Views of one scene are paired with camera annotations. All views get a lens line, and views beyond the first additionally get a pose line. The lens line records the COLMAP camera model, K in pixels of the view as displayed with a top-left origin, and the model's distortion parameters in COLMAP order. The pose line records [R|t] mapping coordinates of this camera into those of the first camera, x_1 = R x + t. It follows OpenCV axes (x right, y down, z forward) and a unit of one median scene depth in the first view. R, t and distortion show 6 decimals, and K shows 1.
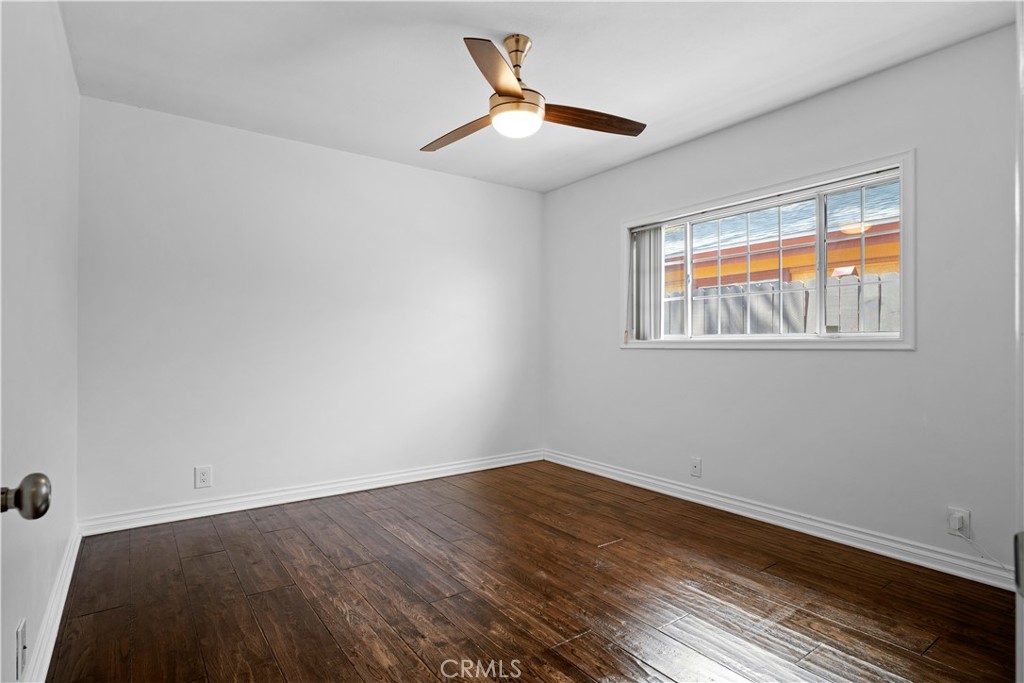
lens RADIAL K [[525.4, 0, 515.0], [0, 525.4, 349.5], [0, 0, 1]] dist [-0.005791, 0.002318]
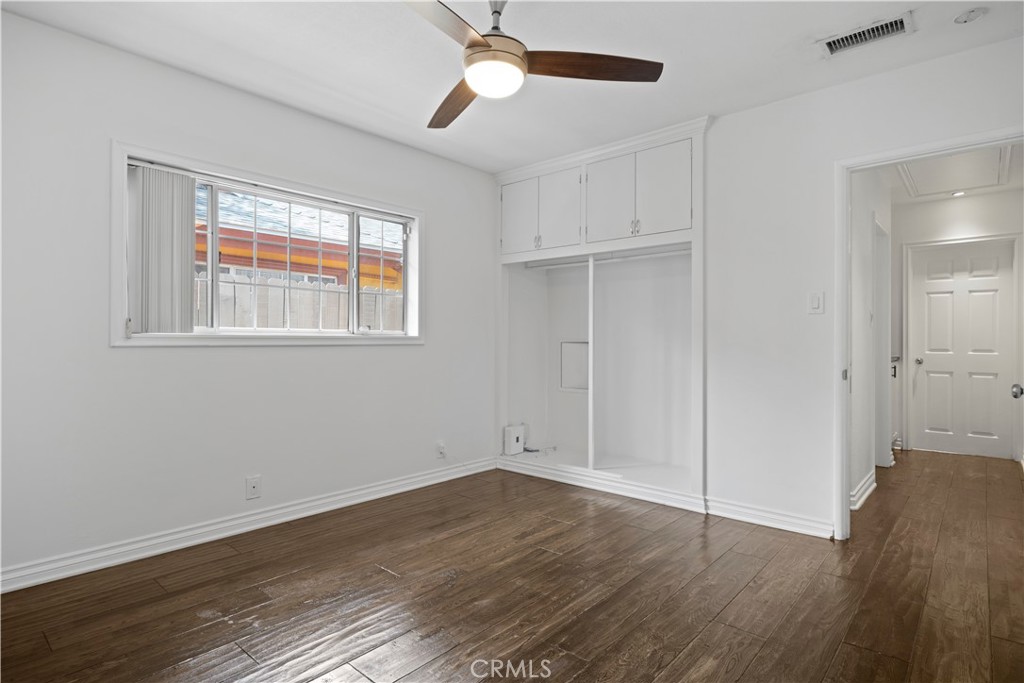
lens RADIAL K [[525.4, 0, 514.5], [0, 525.4, 337.8], [0, 0, 1]] dist [-0.005791, 0.002318]
pose [[-0.211241, 0.006636, 0.977411, -0.613834], [0.007902, 0.999956, -0.005081, -0.006334], [-0.977402, 0.006650, -0.211284, 0.847662]]
